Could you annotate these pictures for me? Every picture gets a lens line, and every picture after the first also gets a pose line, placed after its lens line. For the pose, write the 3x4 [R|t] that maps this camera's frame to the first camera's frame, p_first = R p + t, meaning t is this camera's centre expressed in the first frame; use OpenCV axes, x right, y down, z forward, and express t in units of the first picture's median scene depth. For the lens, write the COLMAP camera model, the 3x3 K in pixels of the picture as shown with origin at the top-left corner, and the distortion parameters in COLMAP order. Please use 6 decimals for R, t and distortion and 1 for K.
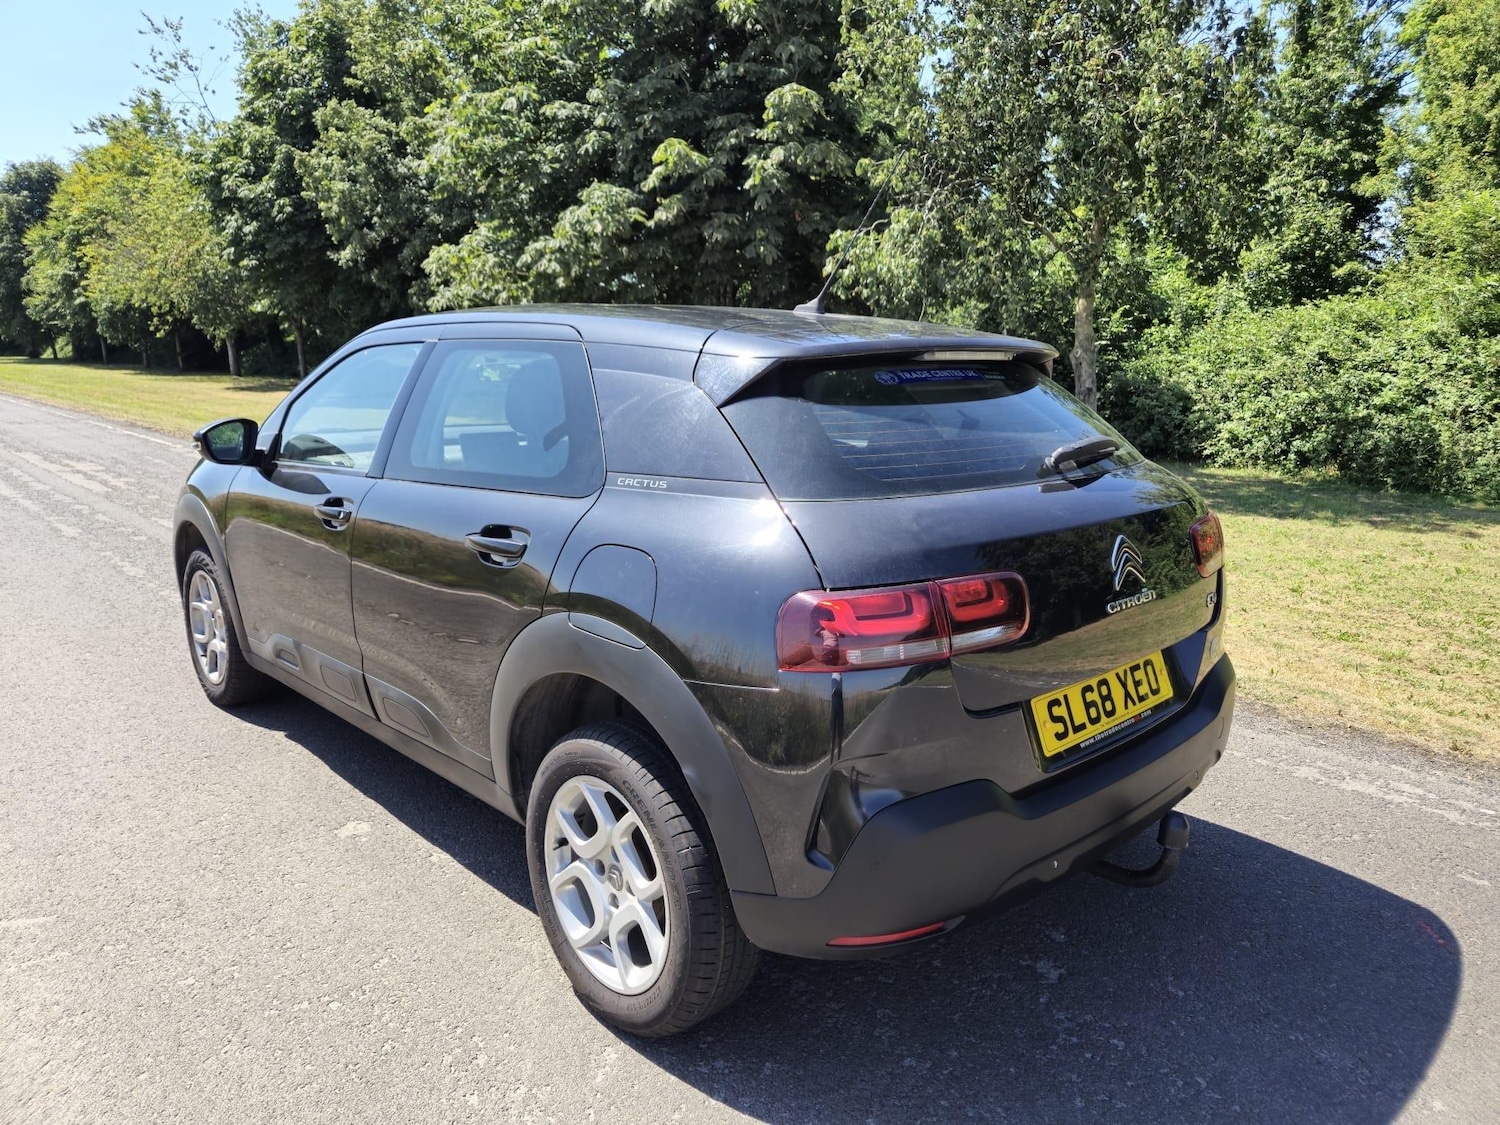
lens RADIAL K [[1012.6, 0, 756.5], [0, 1012.6, 549.0], [0, 0, 1]] dist [0.075377, -0.062582]
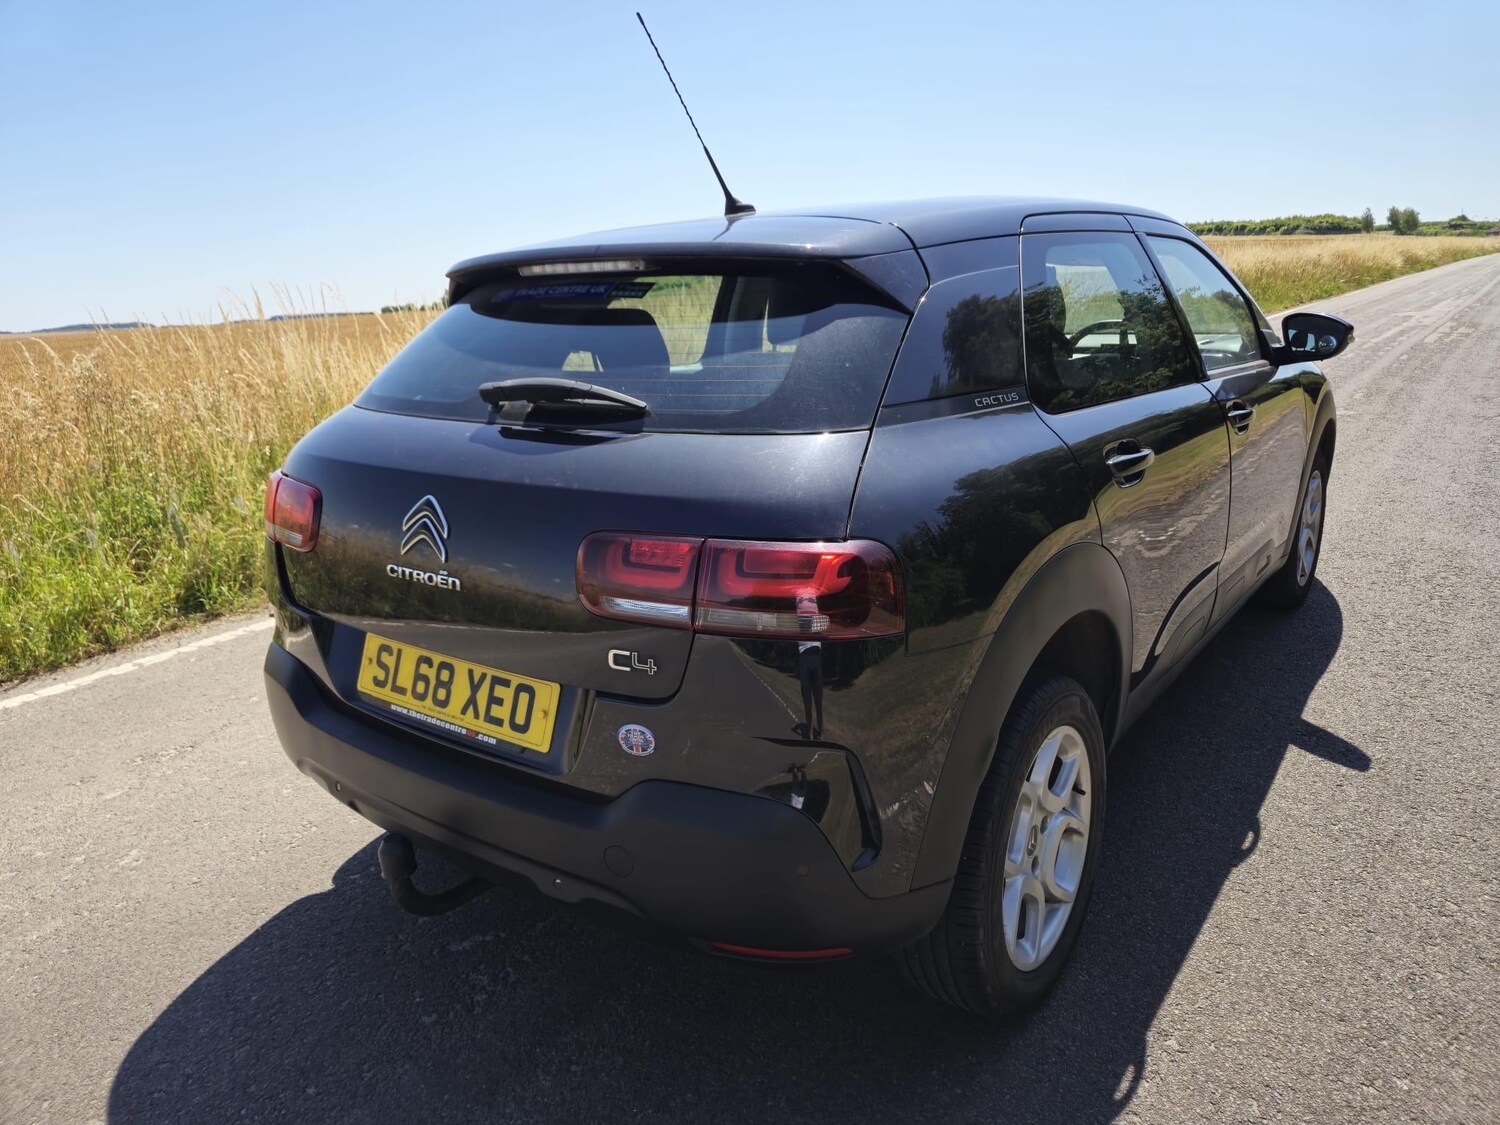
lens RADIAL K [[1012.6, 0, 761.9], [0, 1012.6, 546.8], [0, 0, 1]] dist [0.075377, -0.062582]
pose [[0.177466, 0.241754, -0.953971, 0.322466], [-0.144273, 0.965276, 0.217780, -0.051413], [0.973494, 0.098984, 0.206182, 0.296084]]
